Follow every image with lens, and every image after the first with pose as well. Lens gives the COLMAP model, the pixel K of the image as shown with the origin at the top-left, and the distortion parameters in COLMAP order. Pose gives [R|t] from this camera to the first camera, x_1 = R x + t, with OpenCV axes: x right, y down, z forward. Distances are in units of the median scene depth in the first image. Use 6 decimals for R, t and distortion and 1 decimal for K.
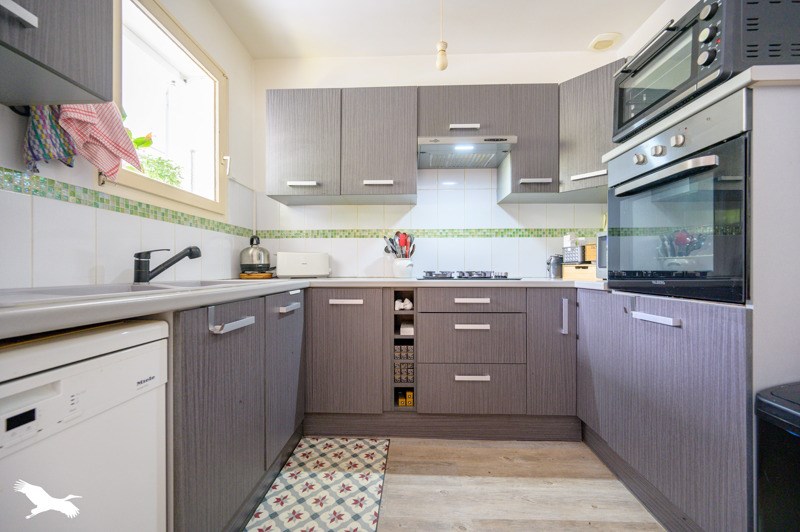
lens RADIAL K [[321.8, 0, 403.0], [0, 321.8, 270.0], [0, 0, 1]] dist [0.001522, -0.000207]
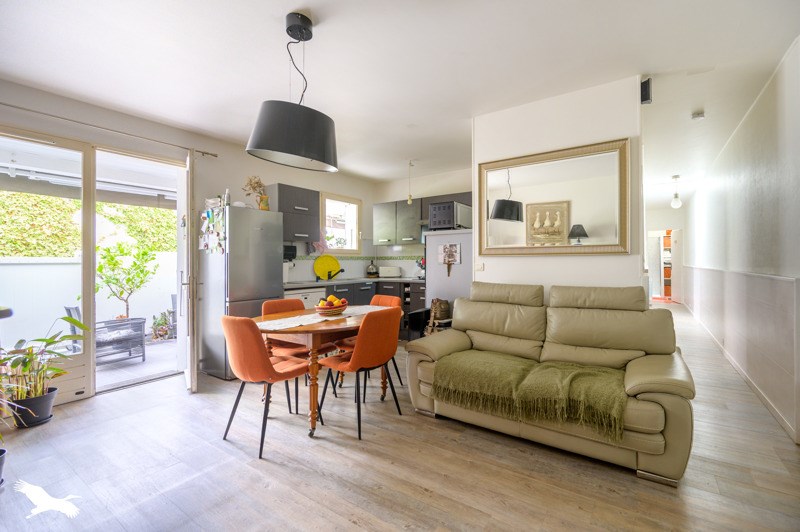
lens RADIAL K [[321.8, 0, 424.5], [0, 321.8, 257.4], [0, 0, 1]] dist [0.001522, -0.000207]
pose [[0.852285, -0.014958, -0.522864, 1.425197], [0.006156, 0.999809, -0.018569, -0.095108], [0.523041, 0.012608, 0.852214, -1.097754]]
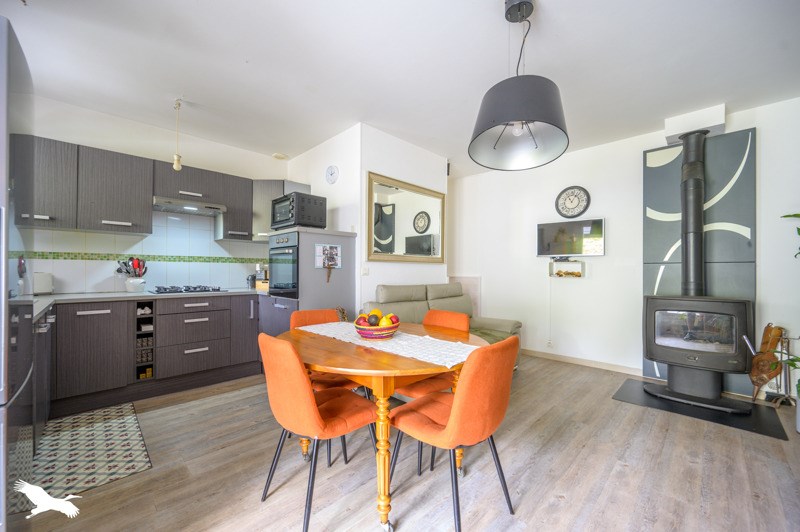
lens RADIAL K [[321.8, 0, 394.6], [0, 321.8, 267.9], [0, 0, 1]] dist [0.001522, -0.000207]
pose [[0.706069, 0.007903, 0.708099, -0.232668], [0.000066, 0.999937, -0.011226, -0.074619], [-0.708143, 0.007973, 0.706024, -0.864211]]
